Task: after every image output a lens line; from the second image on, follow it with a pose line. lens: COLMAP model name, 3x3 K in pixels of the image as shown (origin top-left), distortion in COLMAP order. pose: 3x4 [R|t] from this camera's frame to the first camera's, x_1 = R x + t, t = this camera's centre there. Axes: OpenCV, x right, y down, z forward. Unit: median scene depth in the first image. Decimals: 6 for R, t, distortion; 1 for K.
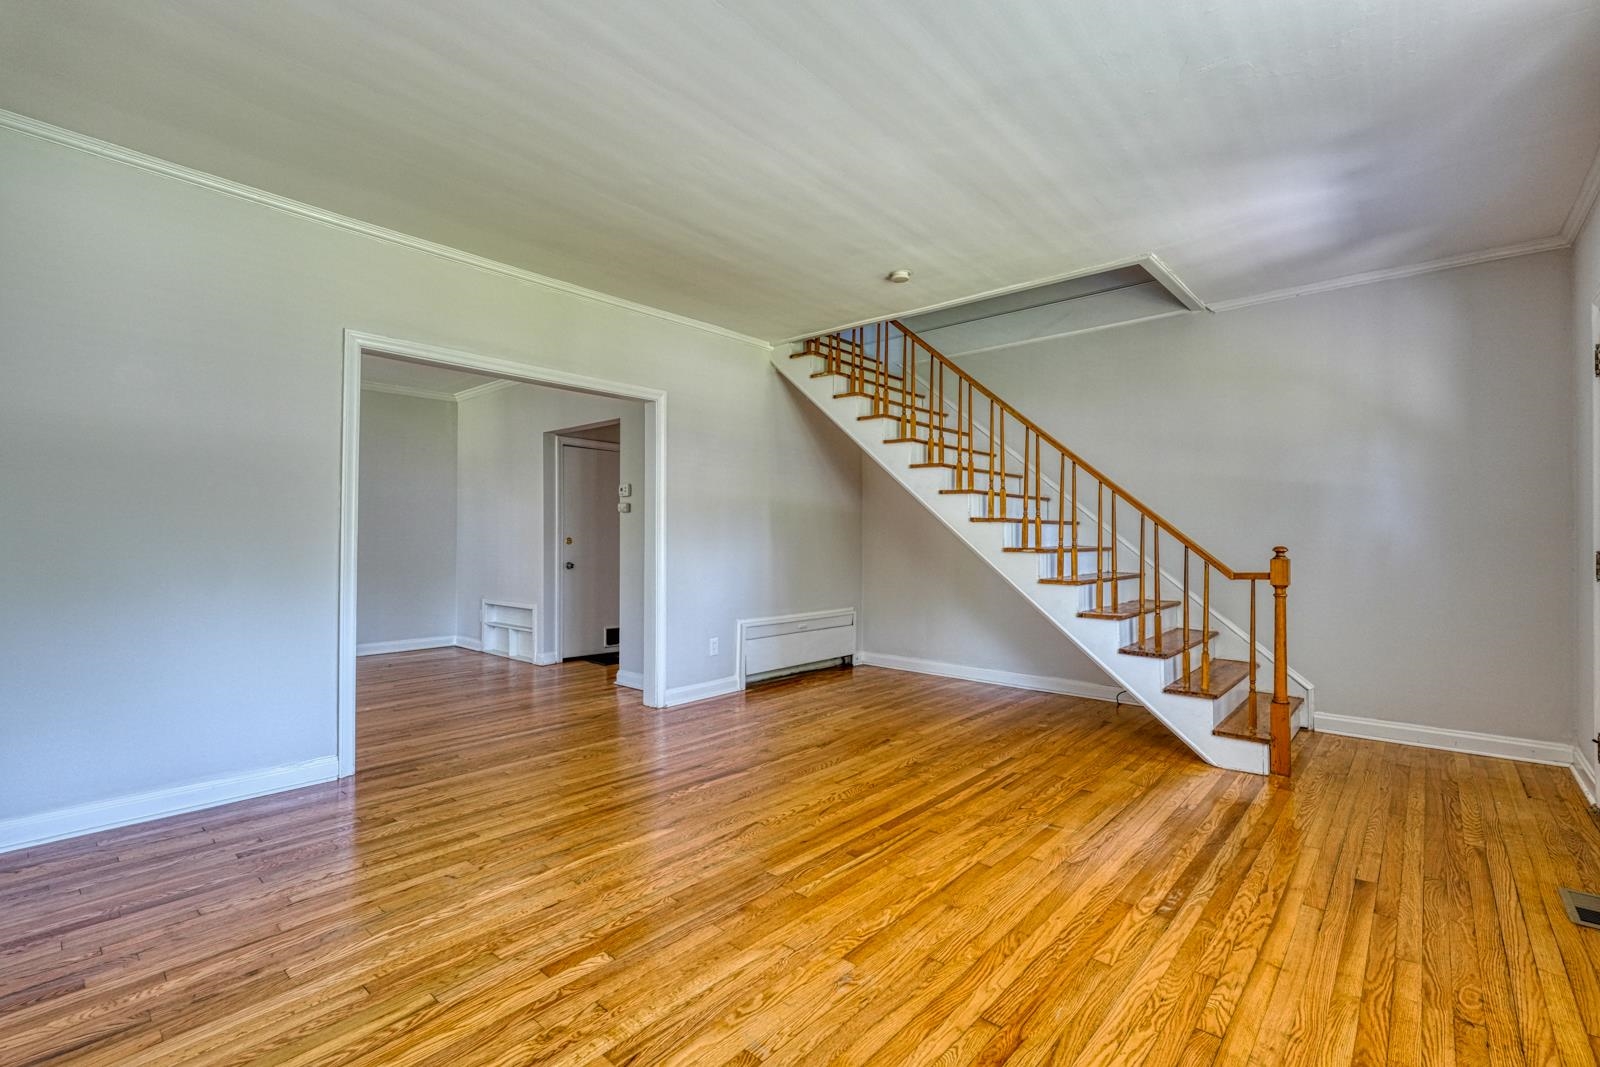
lens RADIAL K [[703.2, 0, 802.8], [0, 703.2, 533.3], [0, 0, 1]] dist [0.000671, 0.000078]
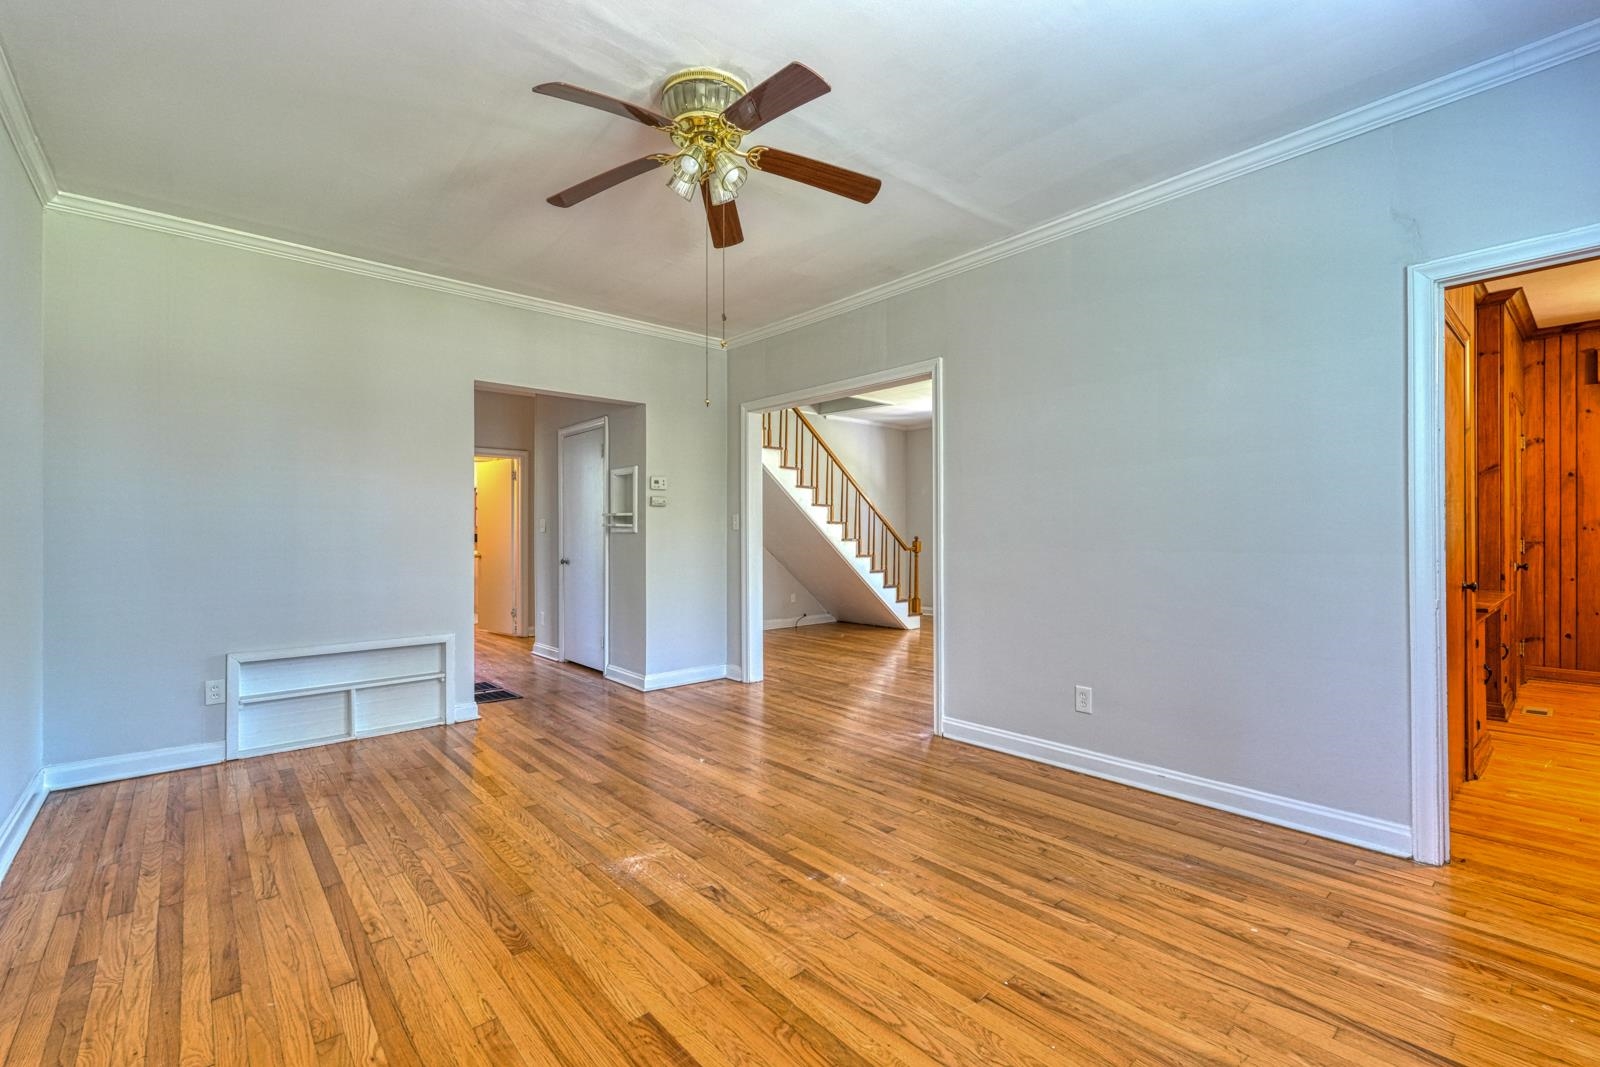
lens RADIAL K [[703.2, 0, 798.8], [0, 703.2, 532.9], [0, 0, 1]] dist [0.000671, 0.000078]
pose [[0.119440, -0.002532, 0.992838, -2.270136], [-0.006410, 0.999974, 0.003321, -0.000024], [-0.992821, -0.006761, 0.119420, 1.358713]]
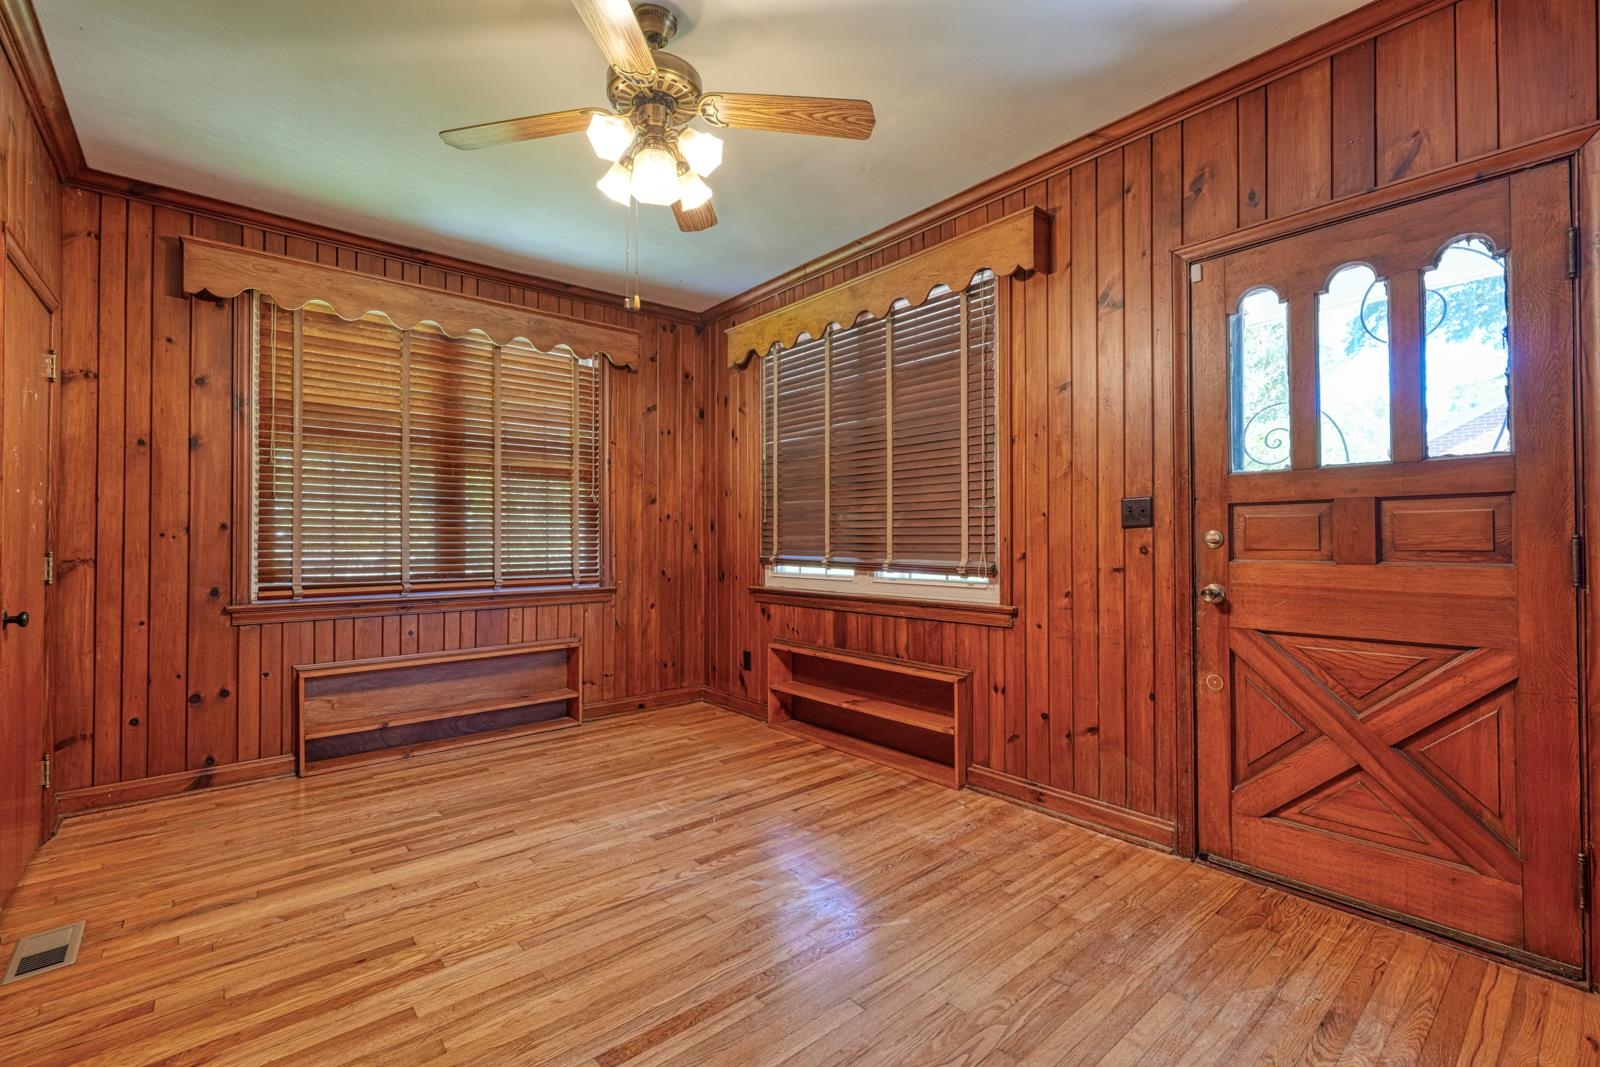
lens RADIAL K [[703.2, 0, 804.0], [0, 703.2, 531.7], [0, 0, 1]] dist [0.000671, 0.000078]
pose [[-0.991350, -0.002271, 0.131223, -1.318625], [-0.004437, 0.999859, -0.016214, -0.011505], [-0.131168, -0.016656, -0.991220, 0.480941]]
